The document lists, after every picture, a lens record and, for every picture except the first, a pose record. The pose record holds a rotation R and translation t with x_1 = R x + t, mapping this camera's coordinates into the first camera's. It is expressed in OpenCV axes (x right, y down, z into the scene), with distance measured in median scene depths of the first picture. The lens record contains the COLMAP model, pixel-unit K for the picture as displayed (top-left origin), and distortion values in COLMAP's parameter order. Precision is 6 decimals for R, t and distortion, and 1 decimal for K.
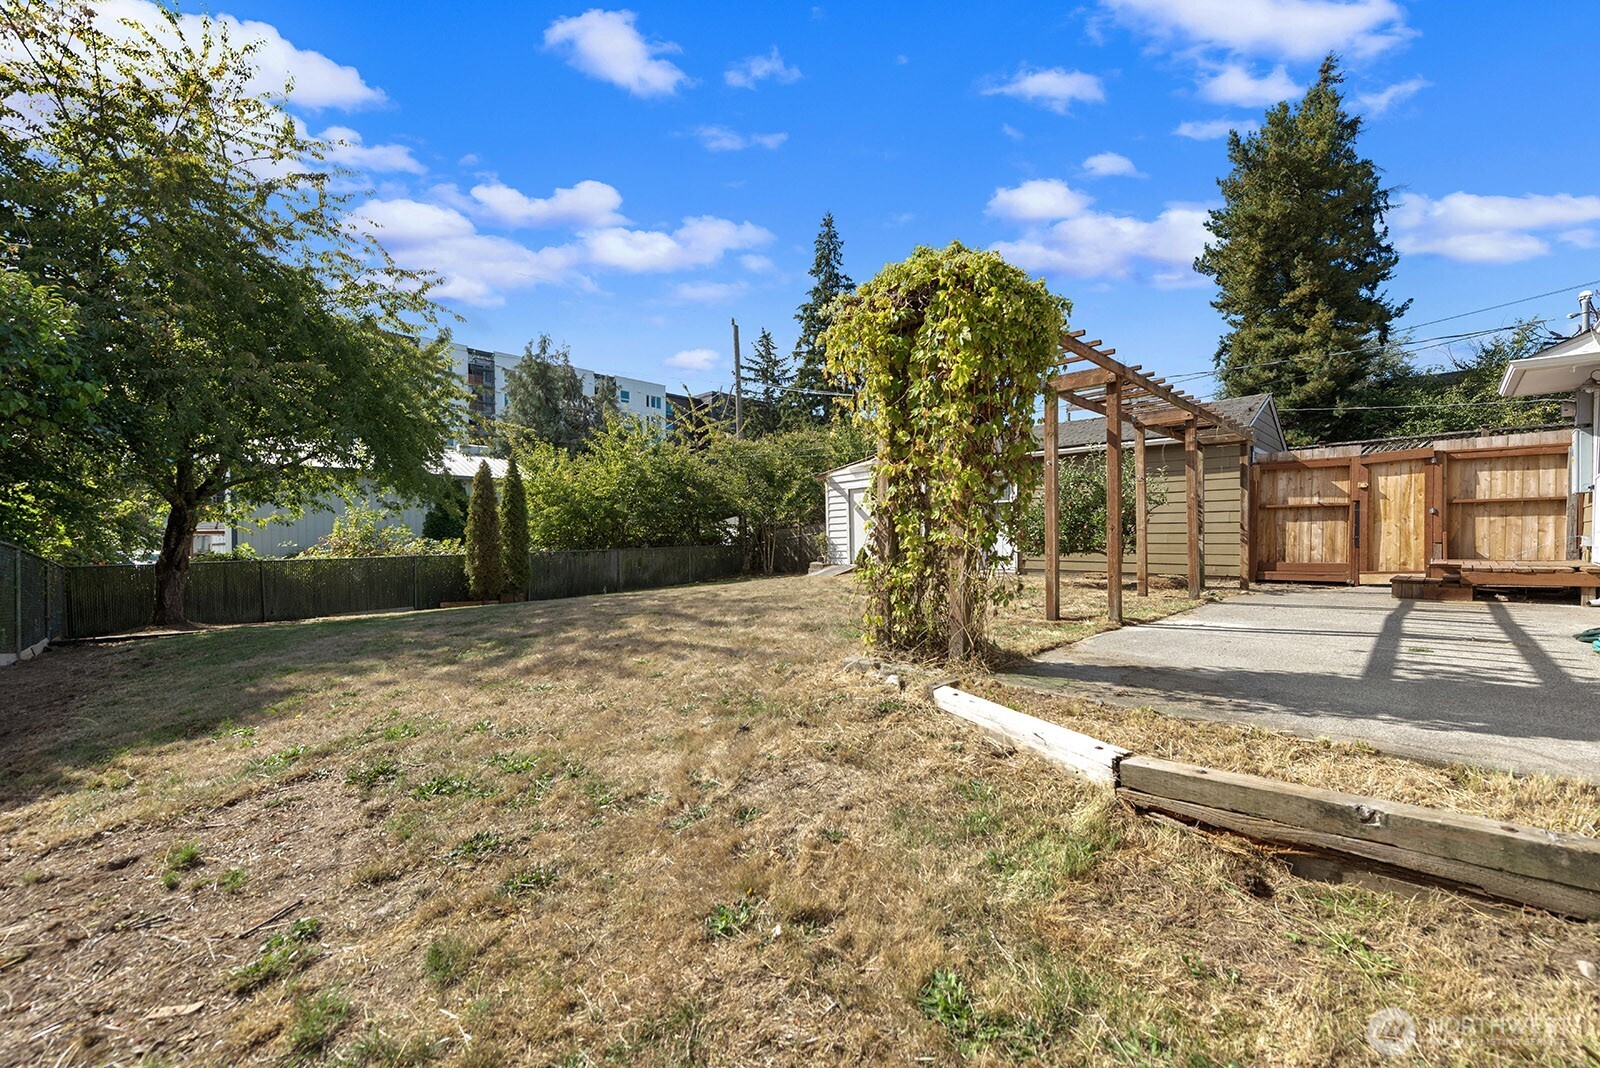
lens RADIAL K [[681.1, 0, 789.3], [0, 681.1, 548.0], [0, 0, 1]] dist [0.003203, -0.000347]
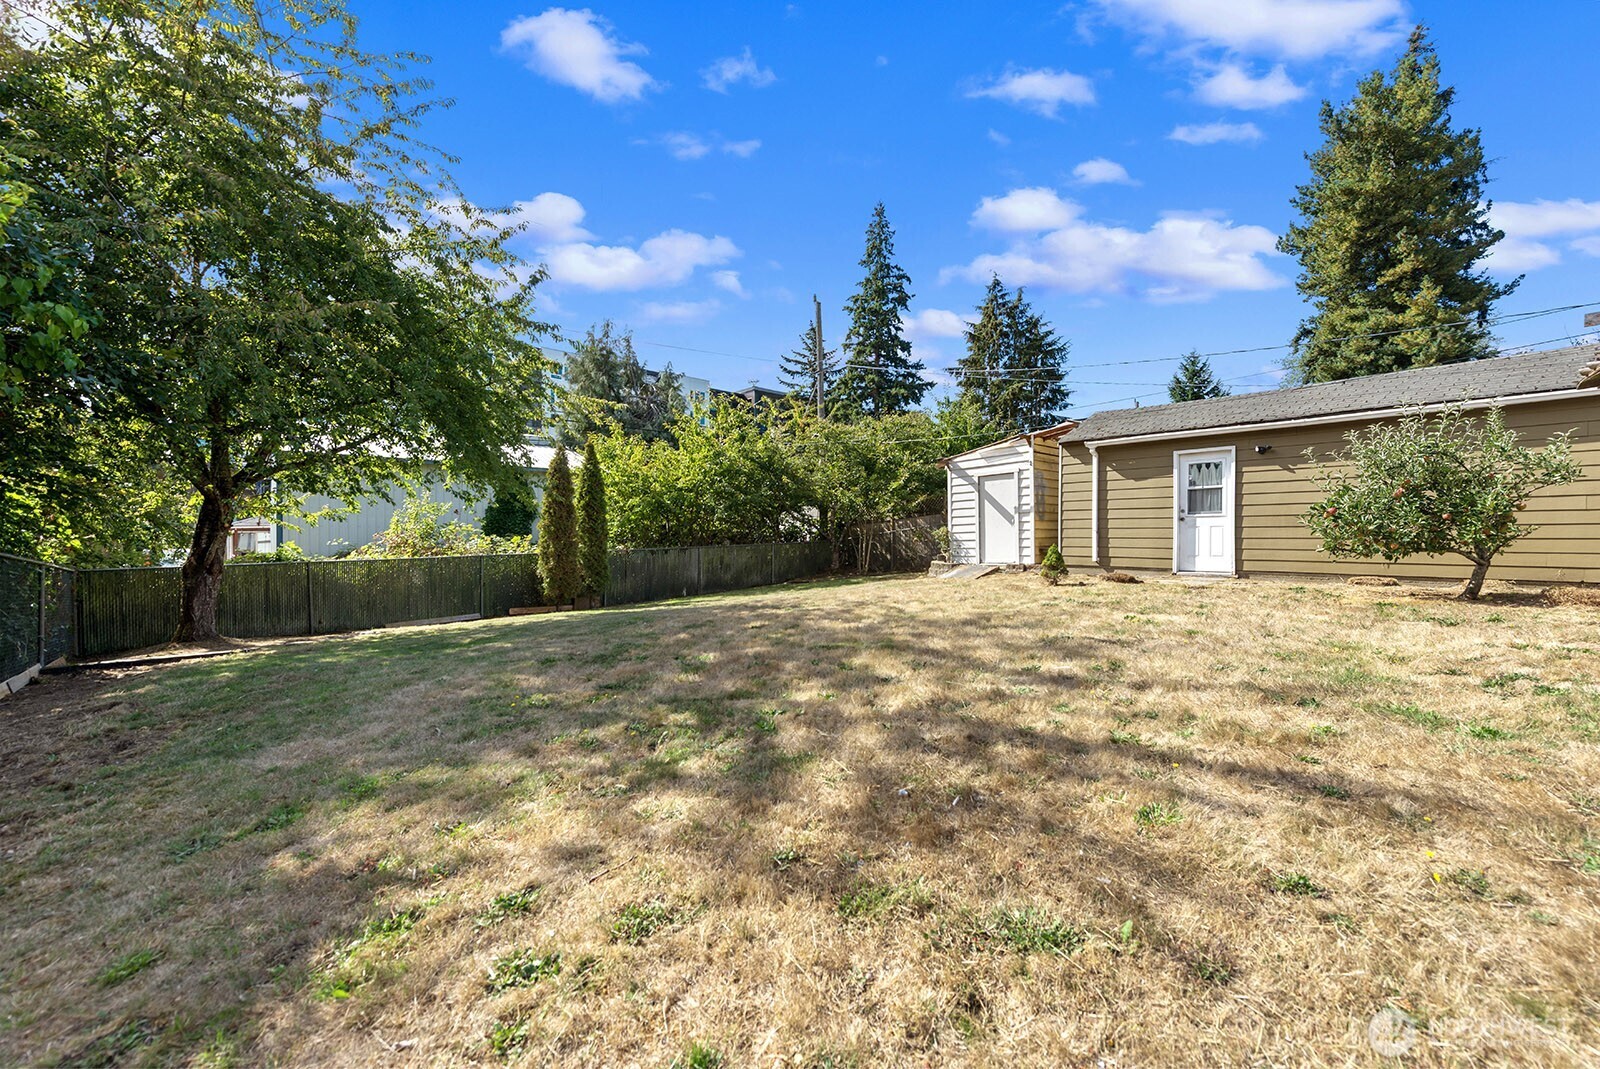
lens RADIAL K [[681.1, 0, 810.5], [0, 681.1, 527.5], [0, 0, 1]] dist [0.003203, -0.000347]
pose [[0.999705, -0.003474, -0.024039, -0.067760], [0.002911, 0.999721, -0.023454, -0.001285], [0.024114, 0.023377, 0.999436, 0.086771]]
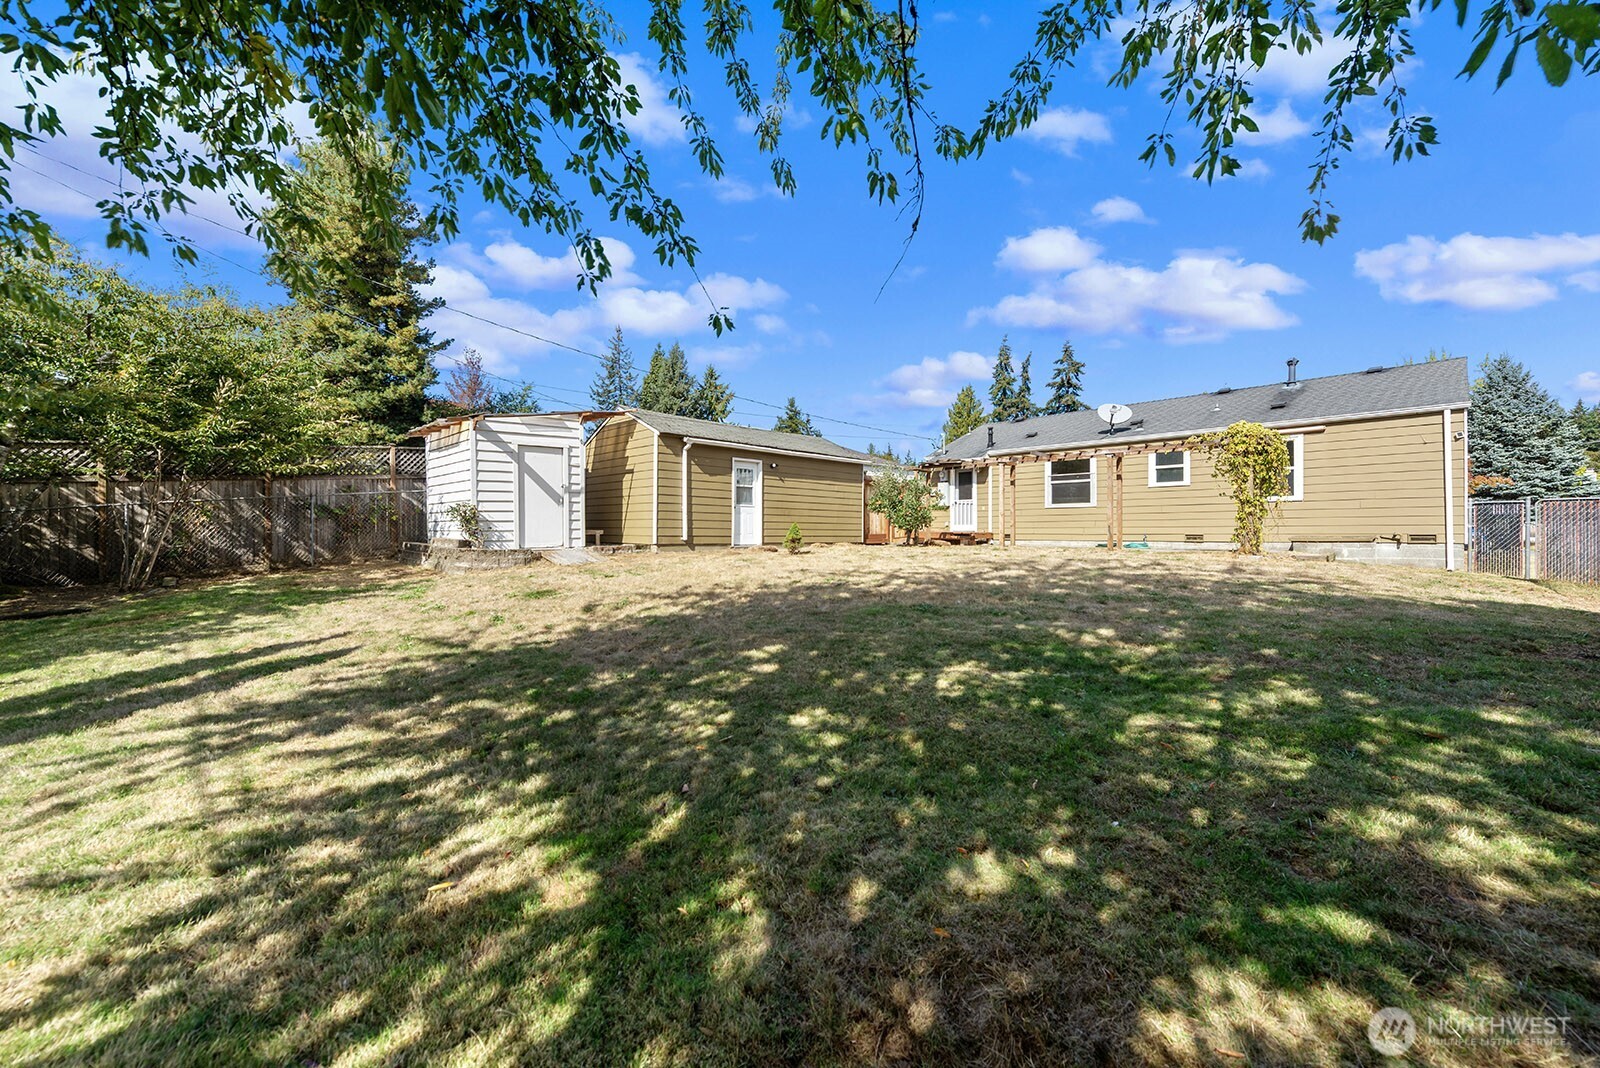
lens RADIAL K [[681.1, 0, 799.3], [0, 681.1, 534.5], [0, 0, 1]] dist [0.003203, -0.000347]
pose [[-0.079373, 0.004083, 0.996837, -0.421278], [0.014288, 0.999894, -0.002958, 0.009456], [-0.996743, 0.014008, -0.079423, 0.494095]]
